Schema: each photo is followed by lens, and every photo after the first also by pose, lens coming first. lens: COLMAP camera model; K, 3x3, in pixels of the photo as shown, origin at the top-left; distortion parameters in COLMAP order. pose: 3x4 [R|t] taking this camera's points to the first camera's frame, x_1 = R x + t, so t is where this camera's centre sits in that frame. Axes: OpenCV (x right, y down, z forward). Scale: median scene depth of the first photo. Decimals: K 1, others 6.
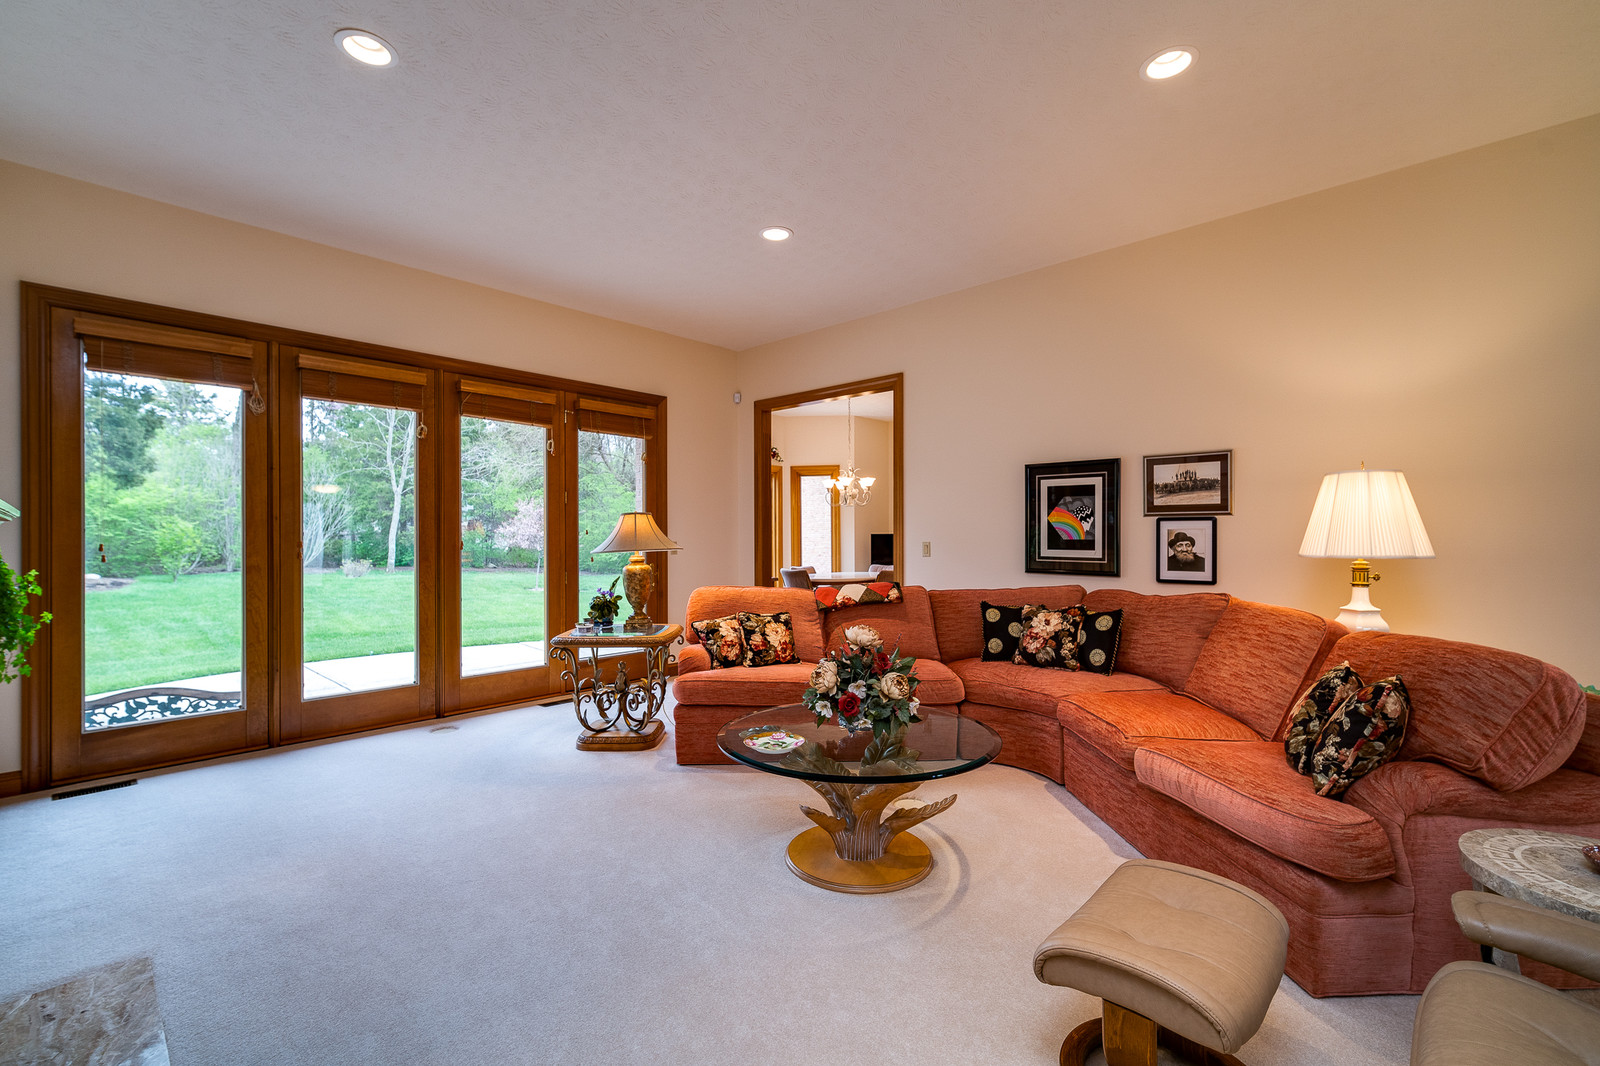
lens RADIAL K [[700.7, 0, 803.1], [0, 700.7, 532.4], [0, 0, 1]] dist [0.002363, 0.001147]
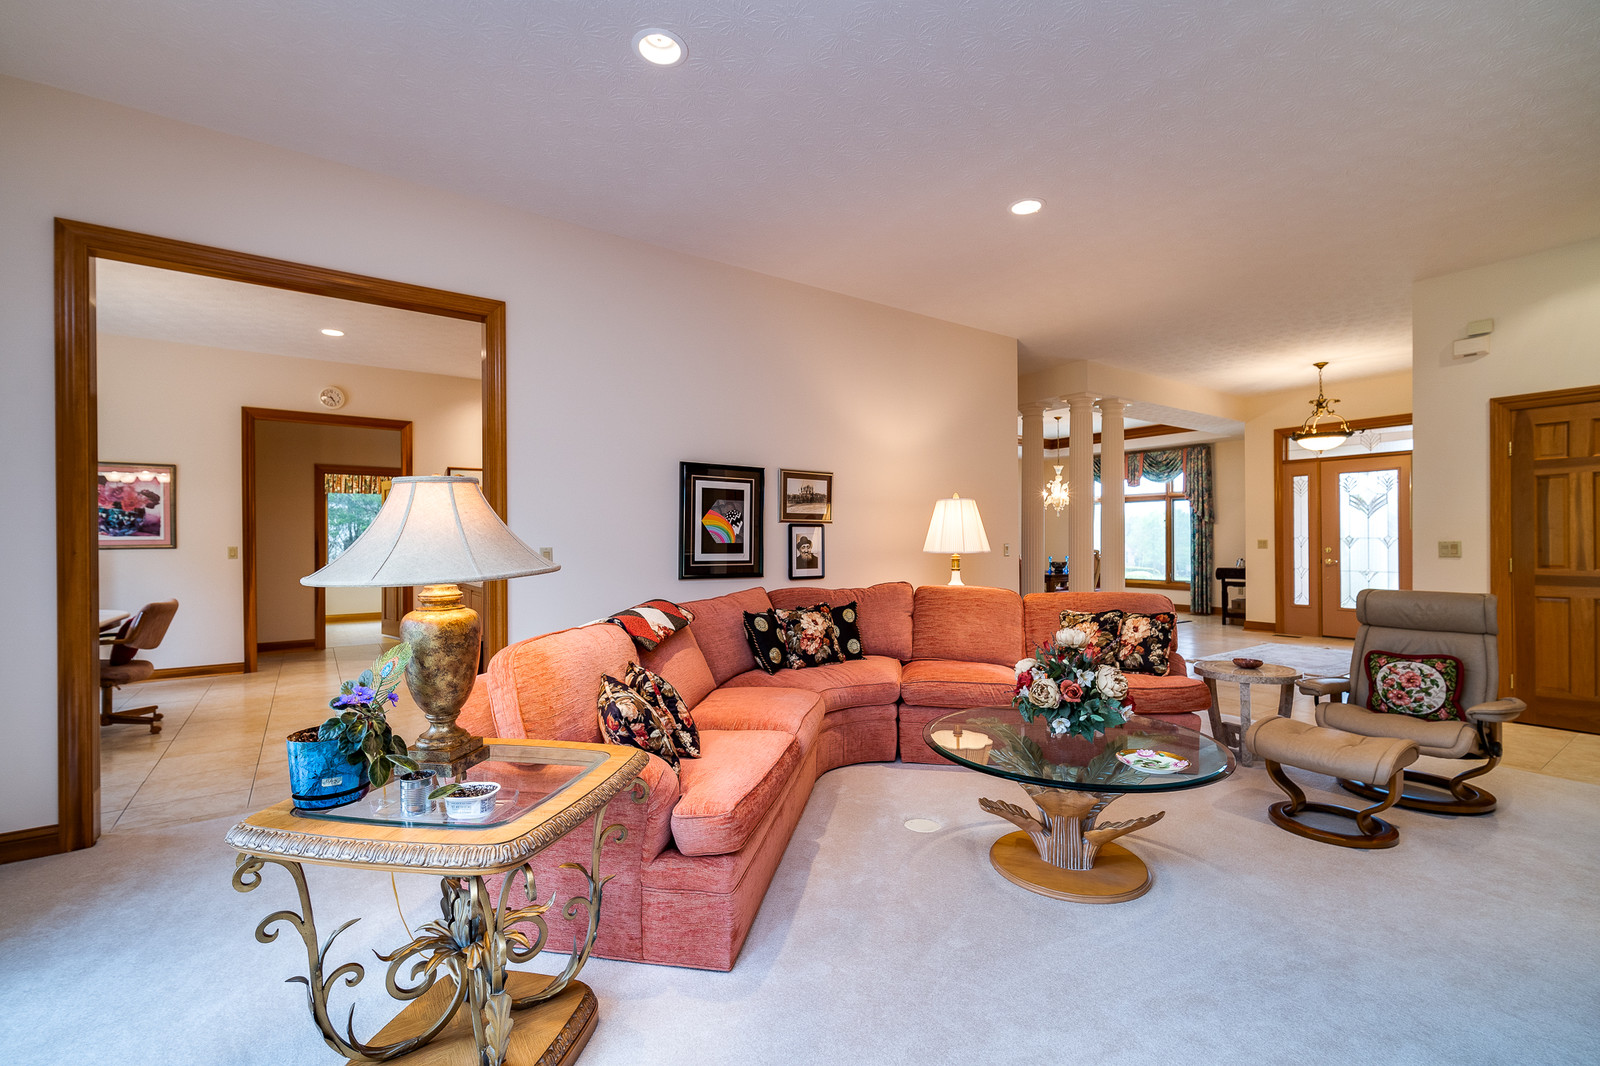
lens RADIAL K [[700.7, 0, 809.4], [0, 700.7, 534.9], [0, 0, 1]] dist [0.002363, 0.001147]
pose [[0.174393, 0.003376, 0.984670, -0.627827], [-0.007987, 0.999966, -0.002014, -0.000455], [-0.984644, -0.007513, 0.174414, 0.762368]]
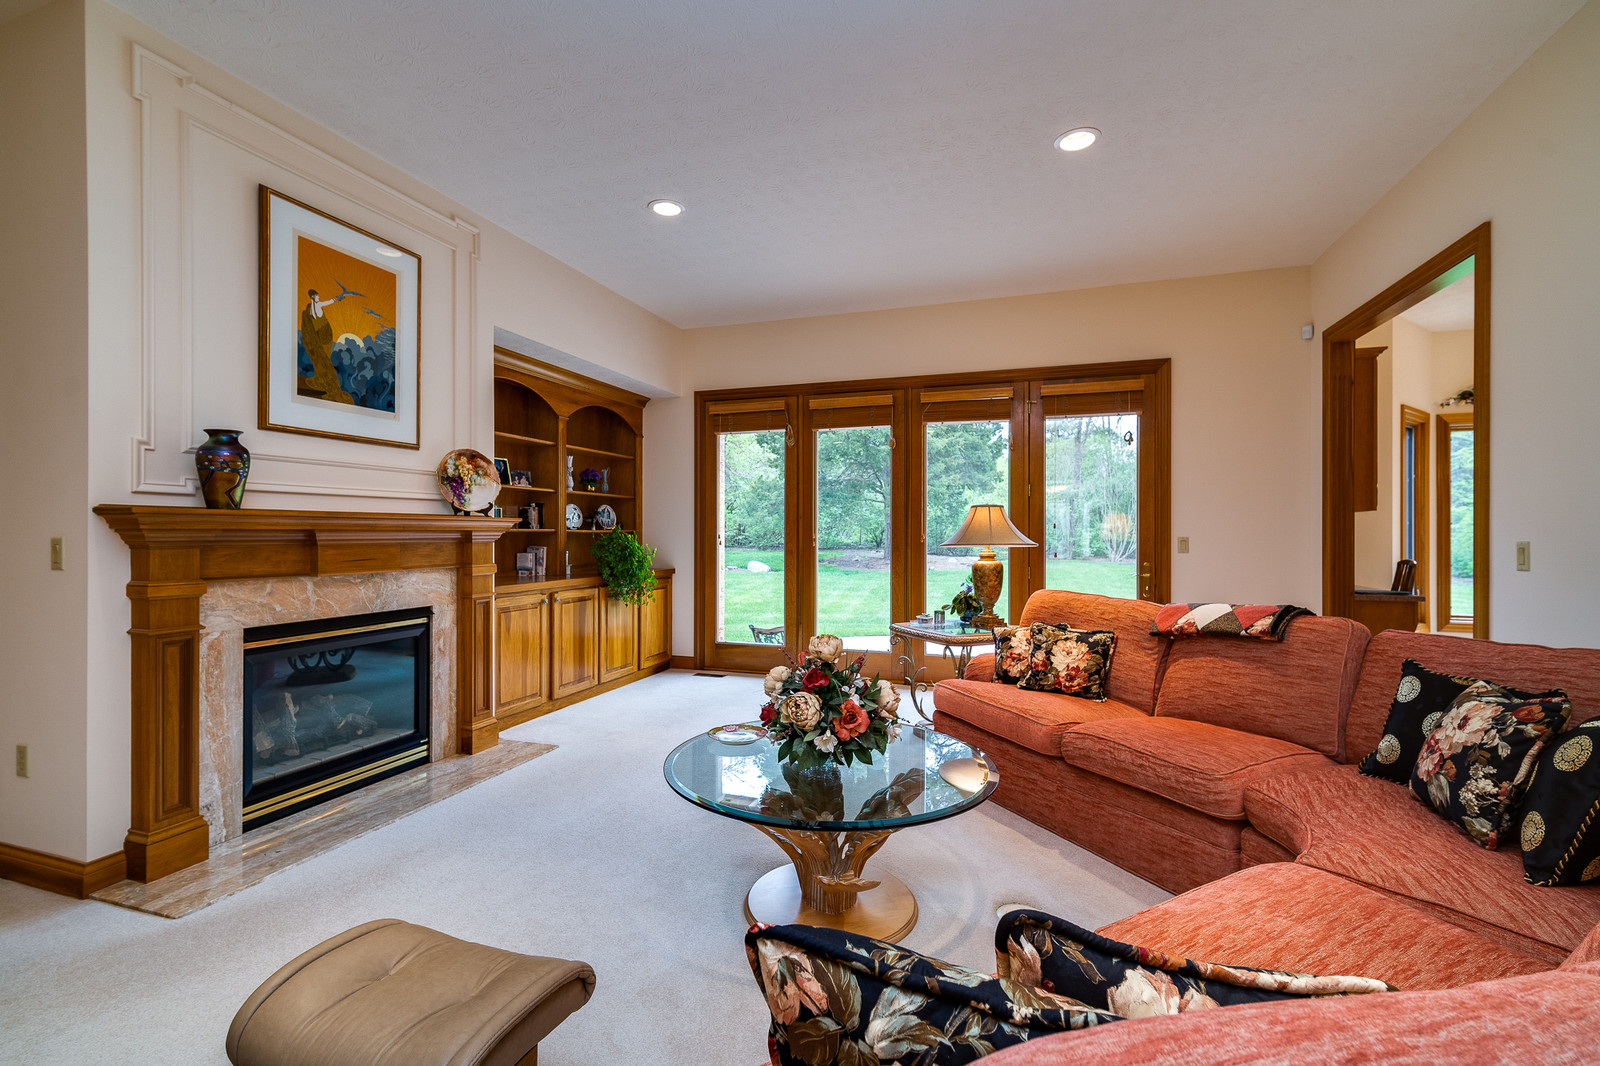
lens RADIAL K [[700.7, 0, 789.9], [0, 700.7, 531.8], [0, 0, 1]] dist [0.002363, 0.001147]
pose [[0.408008, 0.002408, -0.912975, 0.537936], [0.004824, 0.999977, 0.004793, 0.001825], [0.912966, -0.006360, 0.407987, 0.391440]]
